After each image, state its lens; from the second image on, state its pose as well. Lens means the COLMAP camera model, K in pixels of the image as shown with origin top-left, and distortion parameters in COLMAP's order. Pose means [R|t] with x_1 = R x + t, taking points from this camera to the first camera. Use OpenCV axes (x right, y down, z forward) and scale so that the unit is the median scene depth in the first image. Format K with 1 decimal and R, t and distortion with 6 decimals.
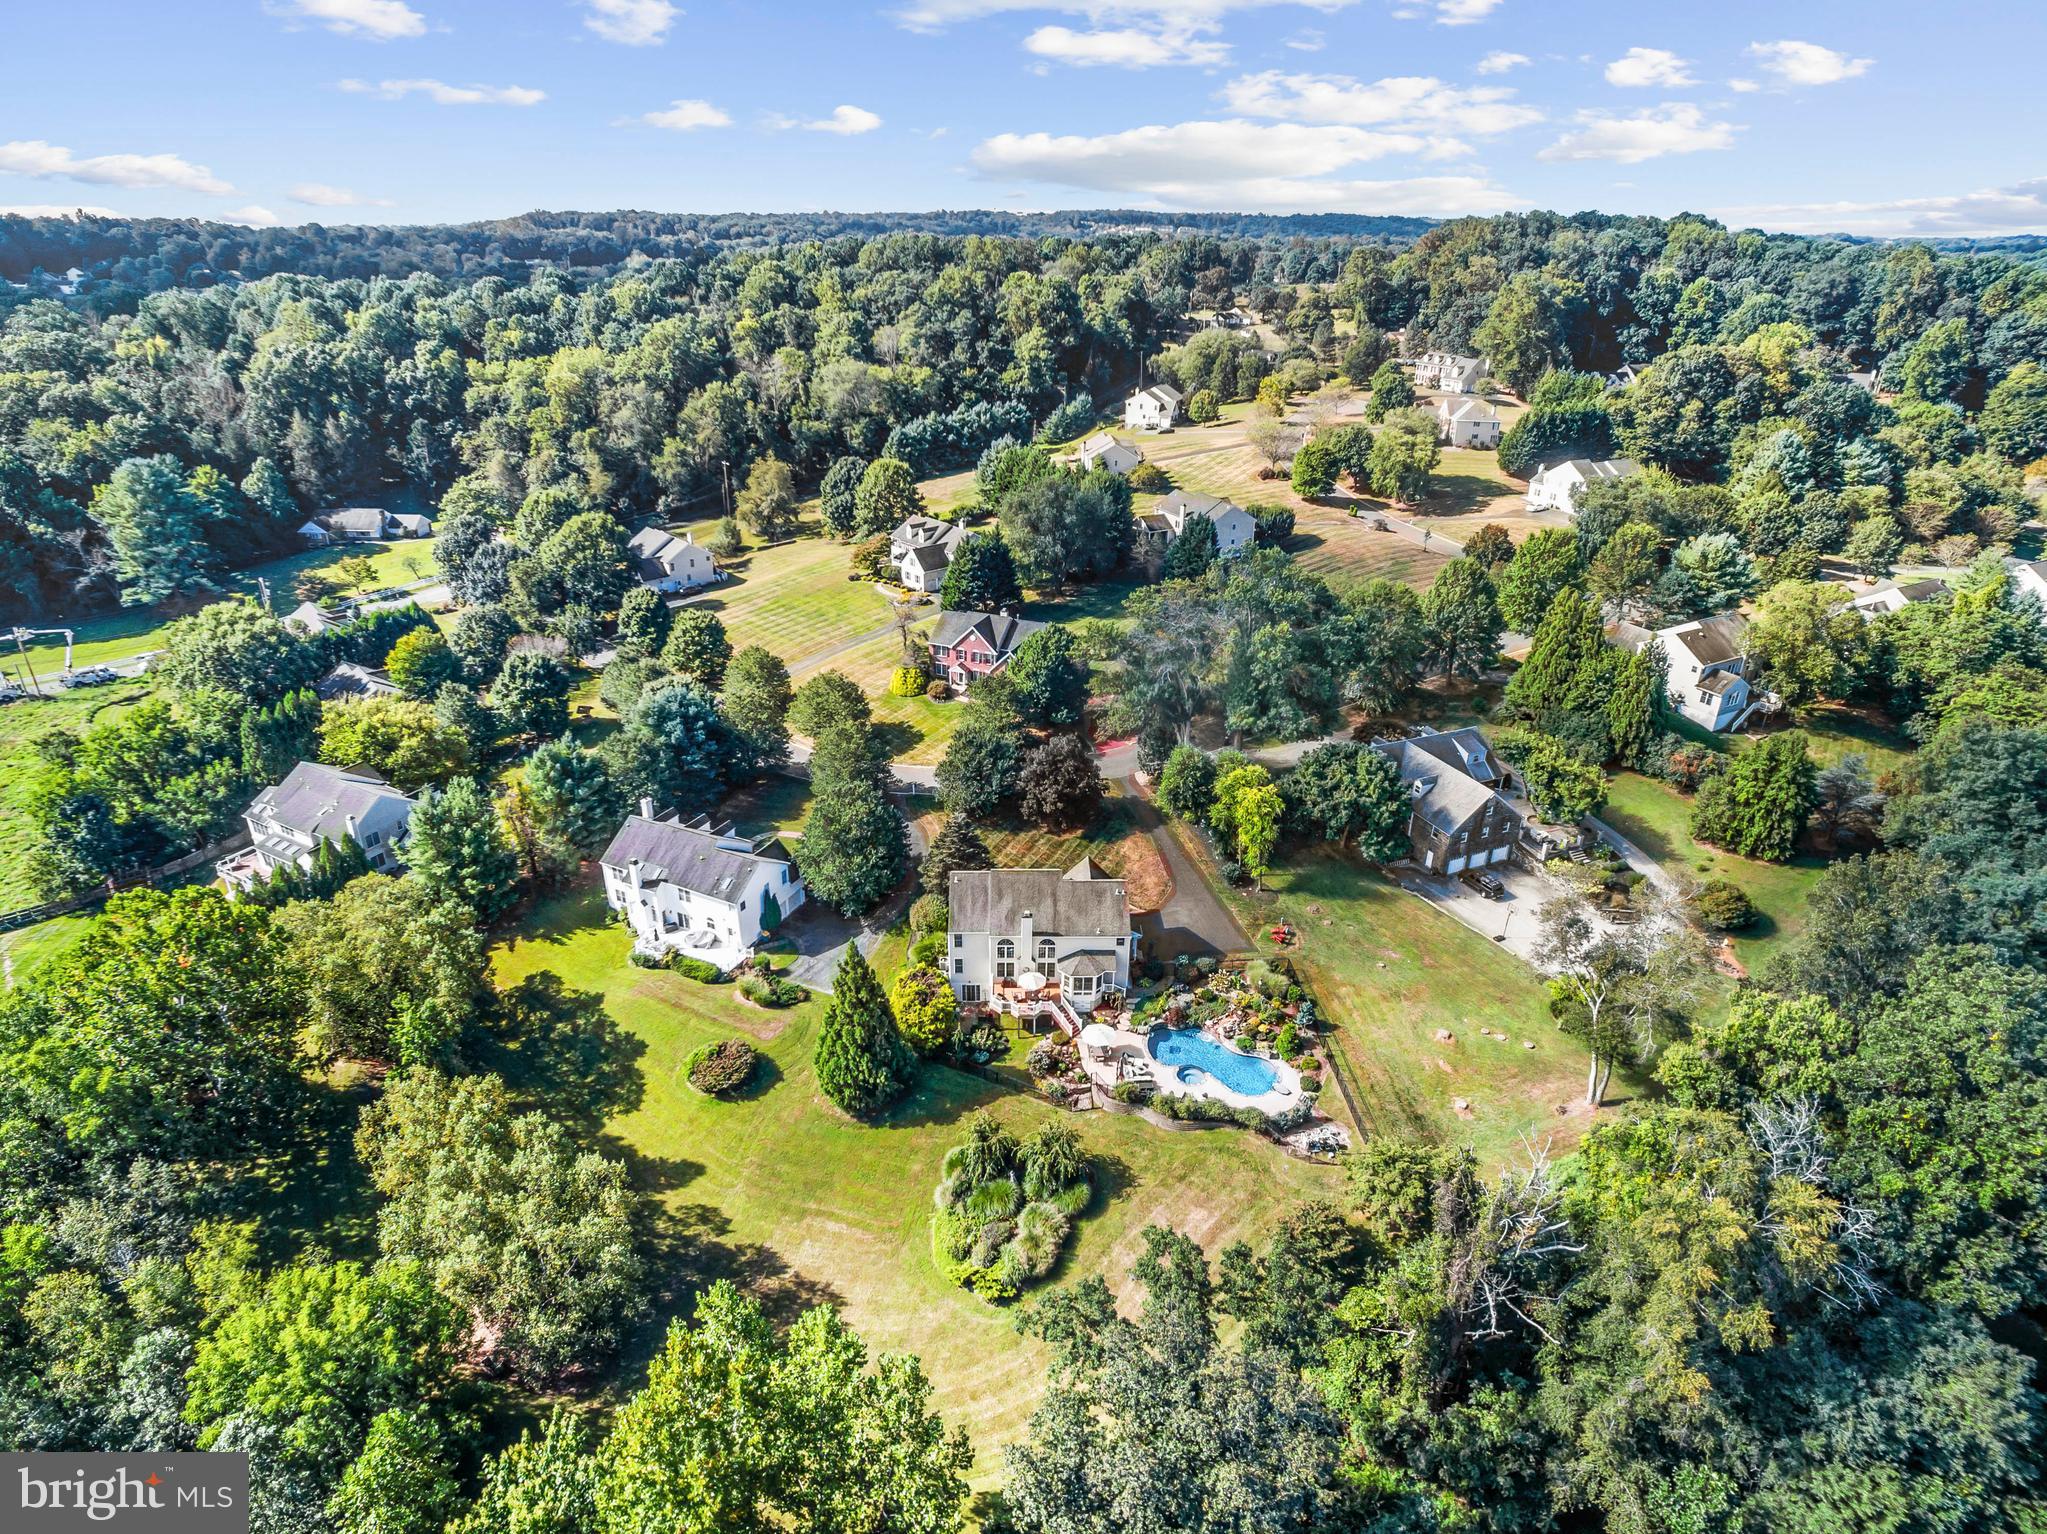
lens RADIAL K [[1184.0, 0, 1033.0], [0, 1184.0, 776.0], [0, 0, 1]] dist [-0.126042, 0.089503]
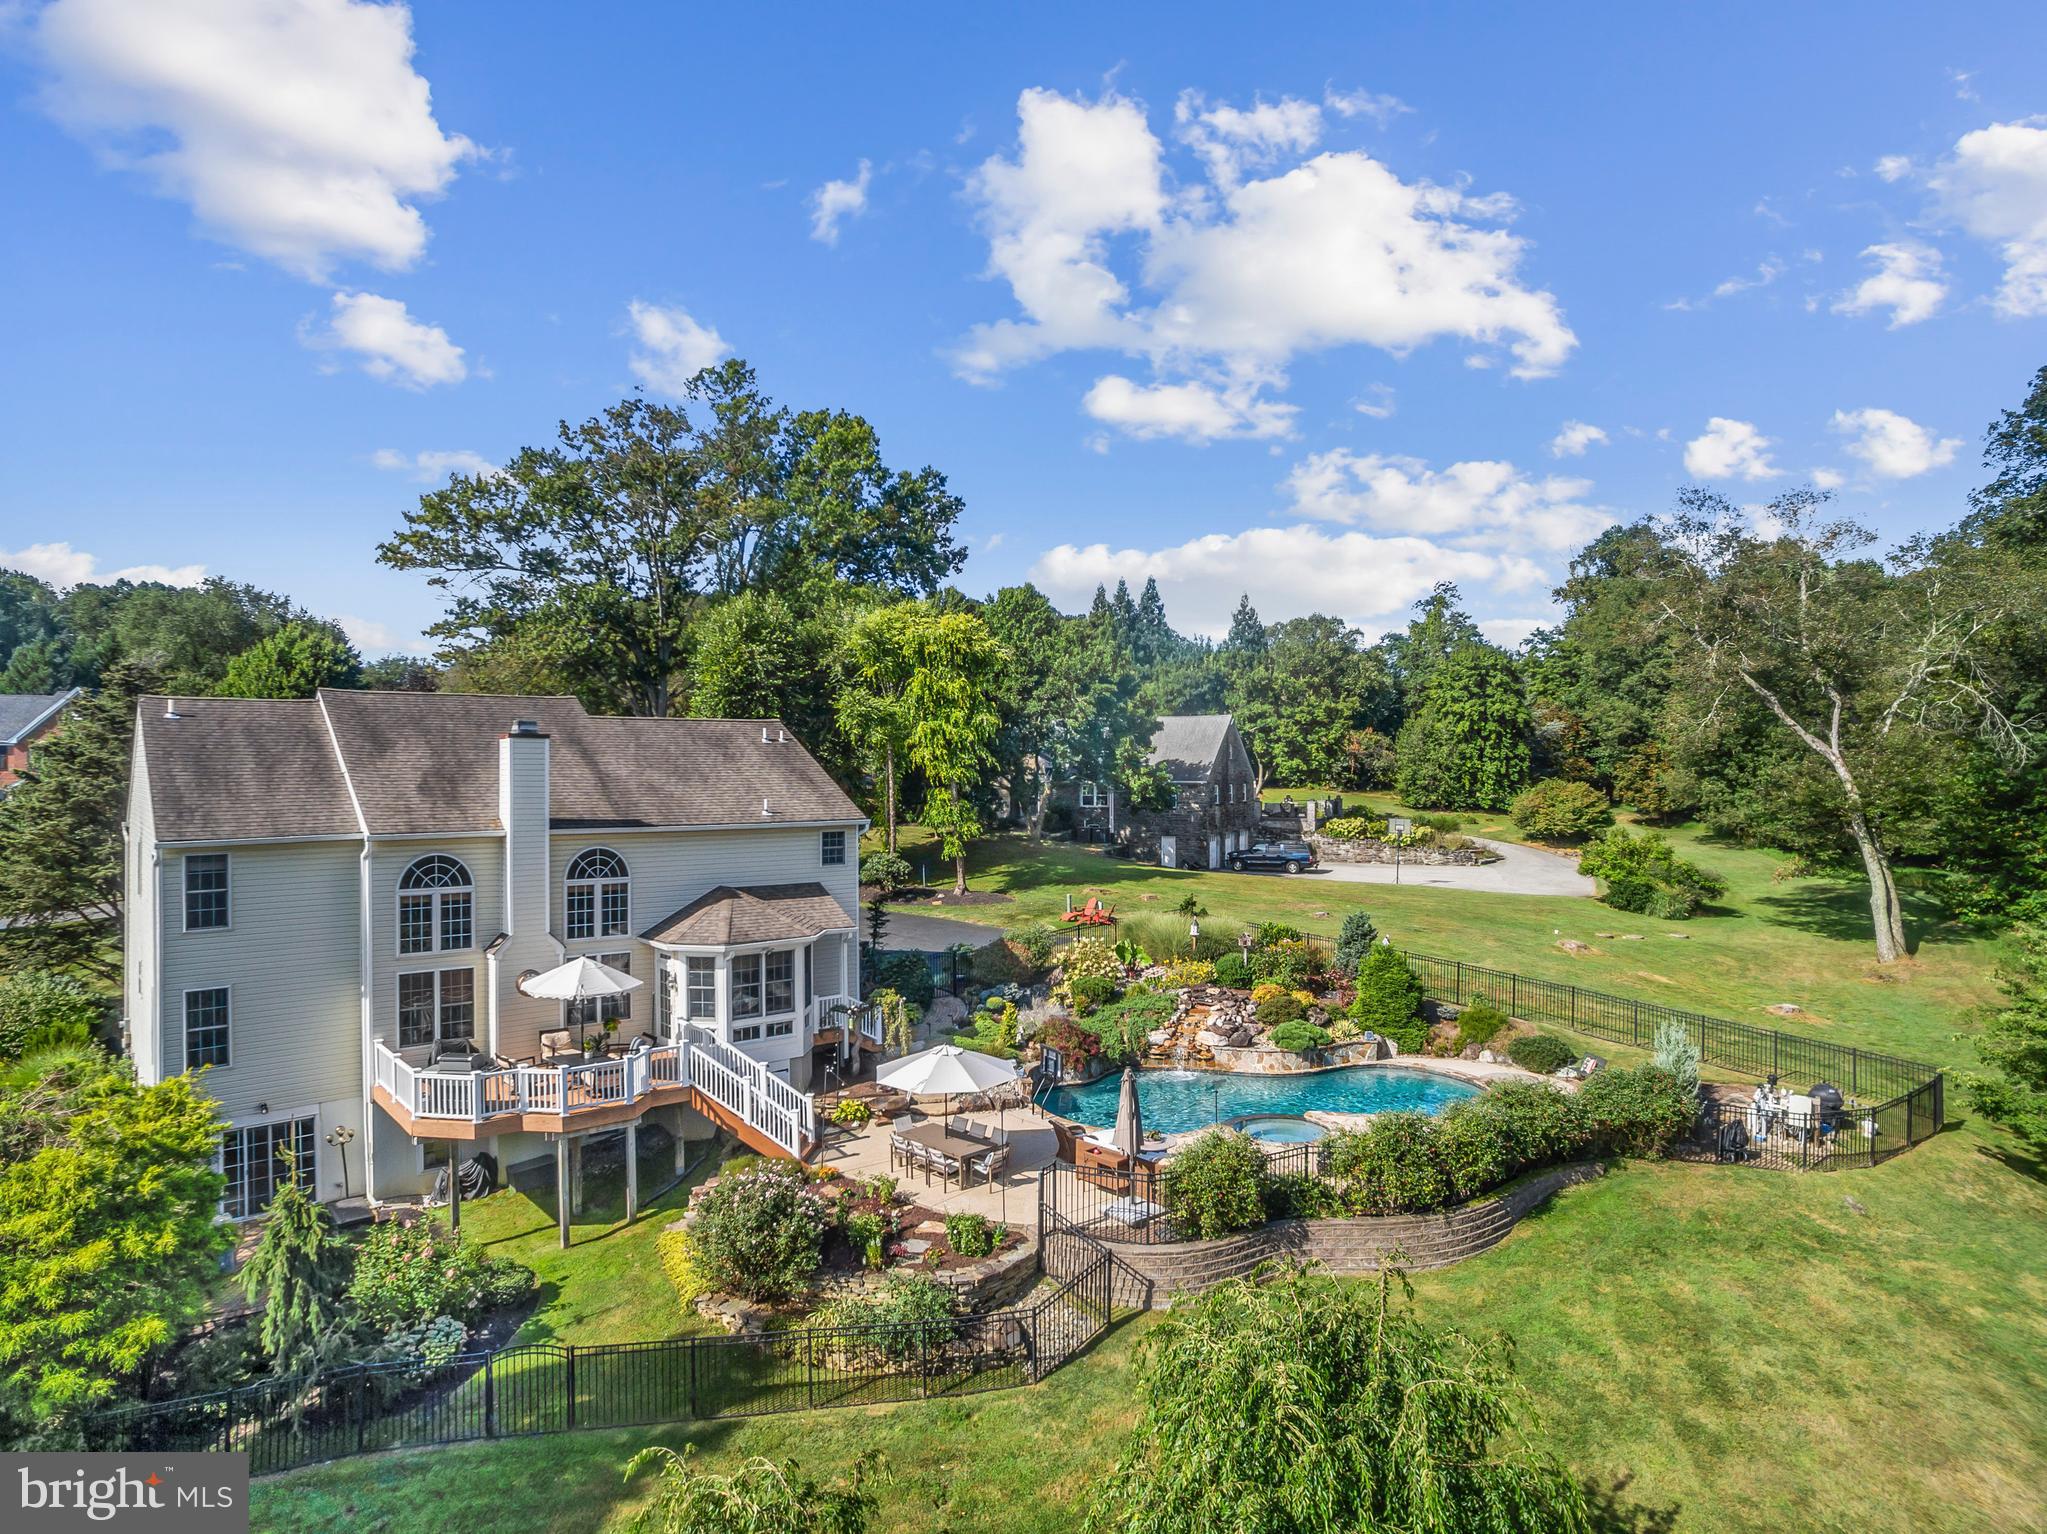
lens RADIAL K [[1184.0, 0, 1033.0], [0, 1184.0, 776.0], [0, 0, 1]] dist [-0.126042, 0.089503]
pose [[0.759151, -0.018114, 0.650662, -0.083894], [0.292956, 0.902156, -0.316687, 0.237699], [-0.581262, 0.431029, 0.690180, 0.767834]]
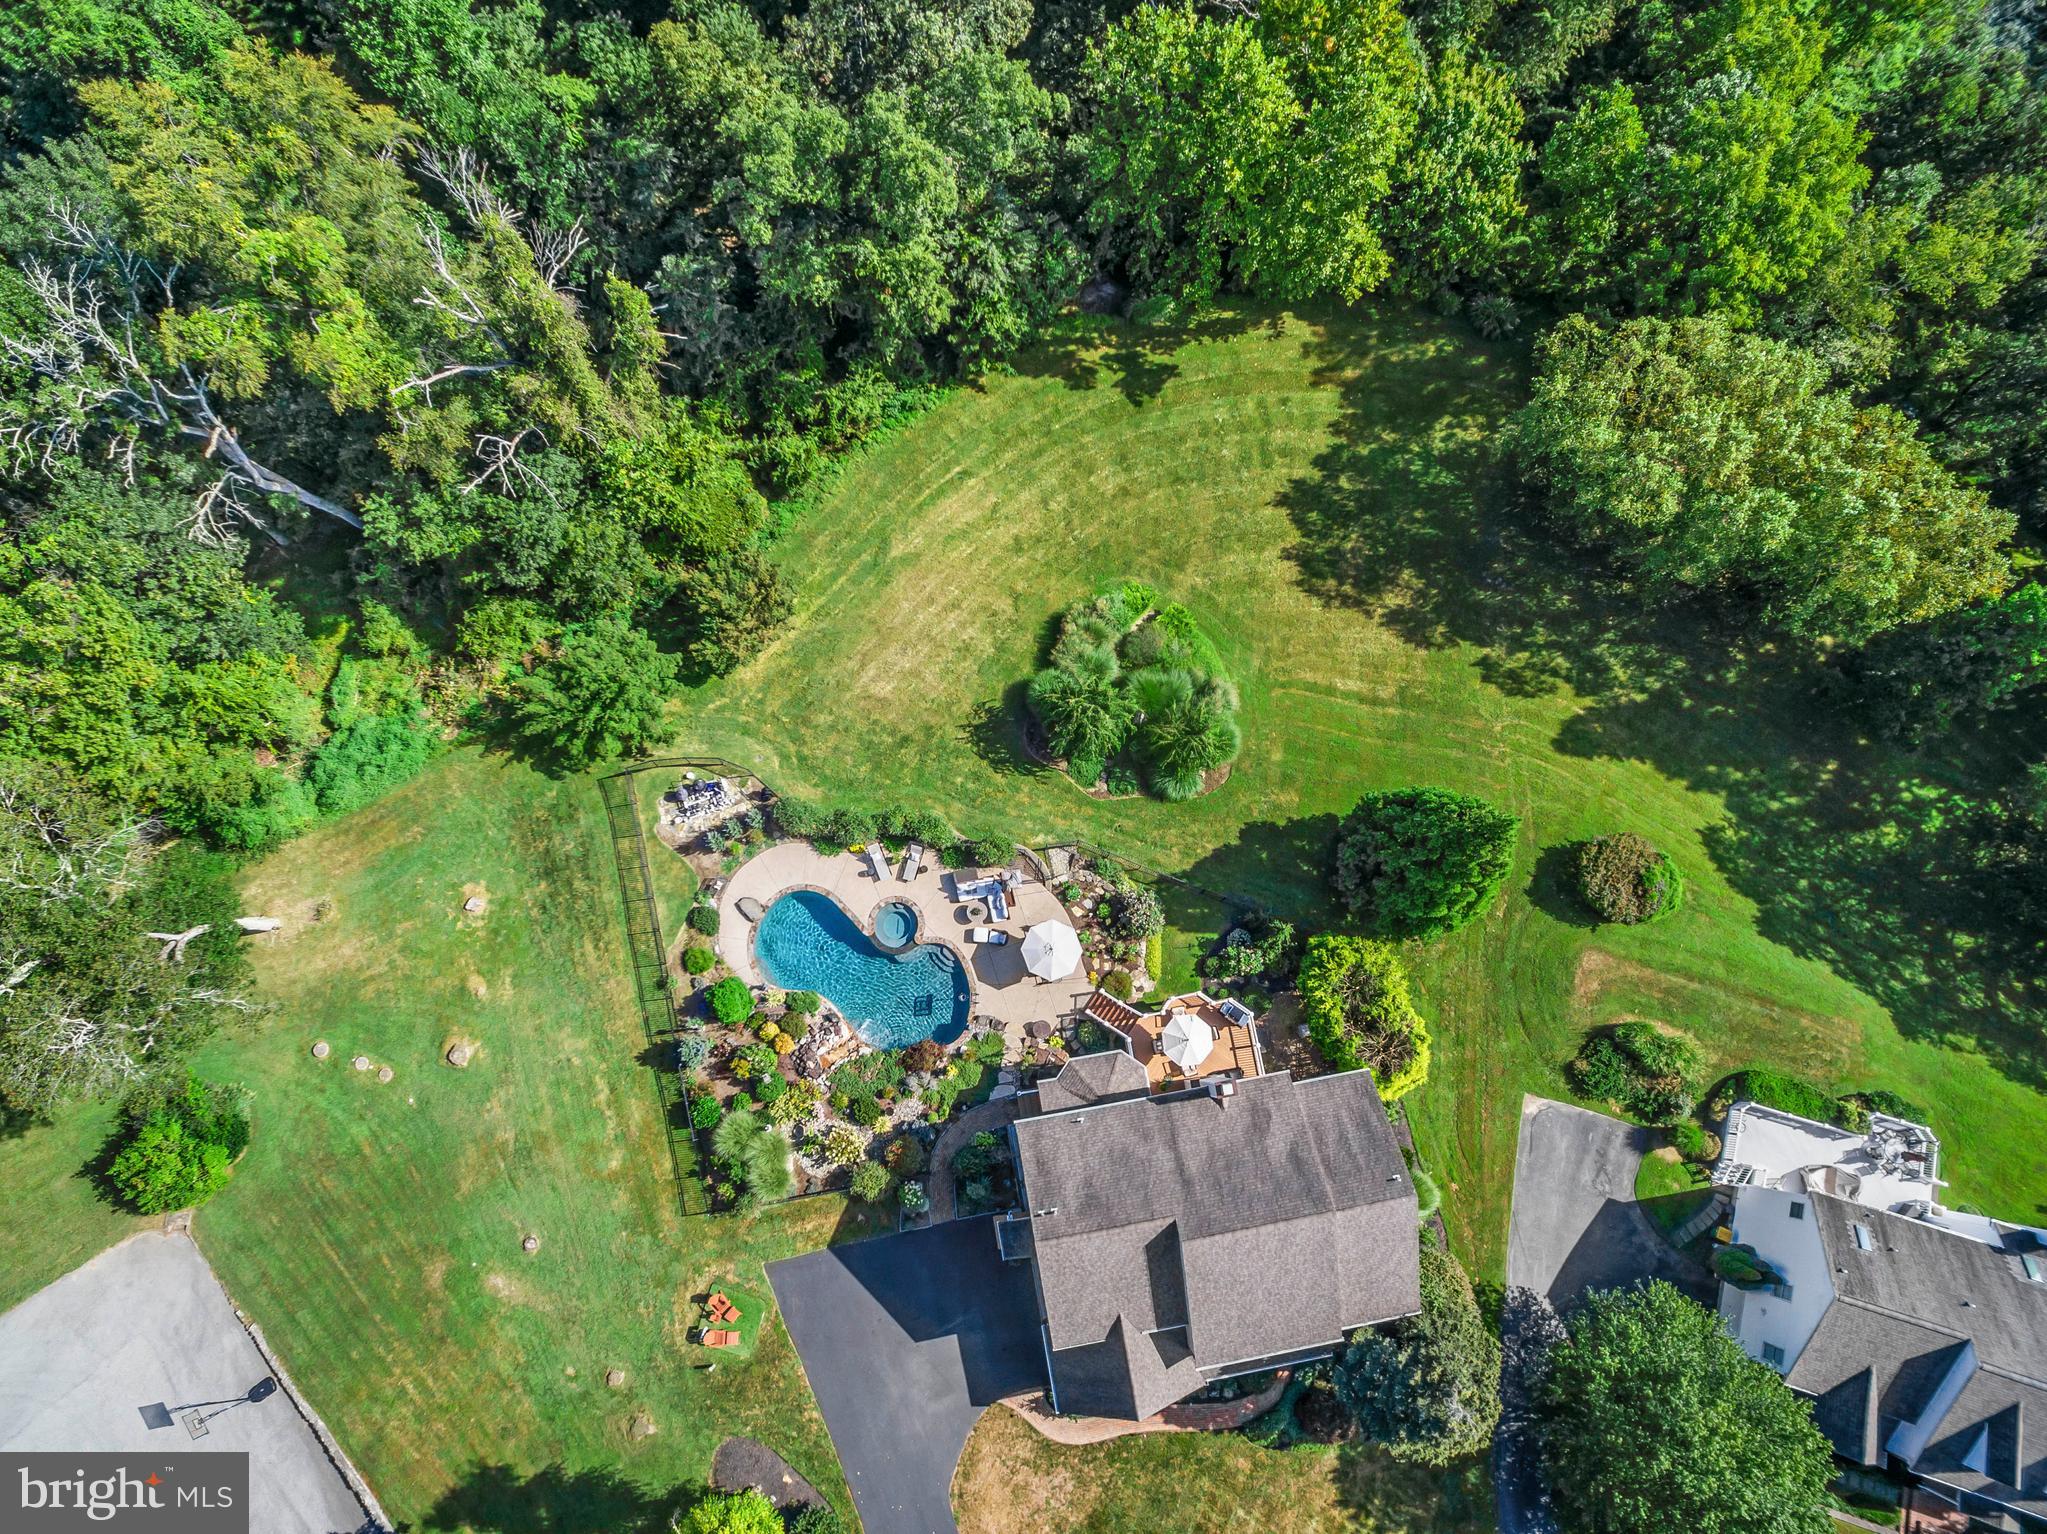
lens RADIAL K [[1184.0, 0, 1033.0], [0, 1184.0, 776.0], [0, 0, 1]] dist [-0.126042, 0.089503]
pose [[-0.986831, 0.146742, -0.068048, 0.089020], [-0.099215, -0.216874, 0.971145, -0.320924], [0.127750, 0.965108, 0.228577, 0.752662]]
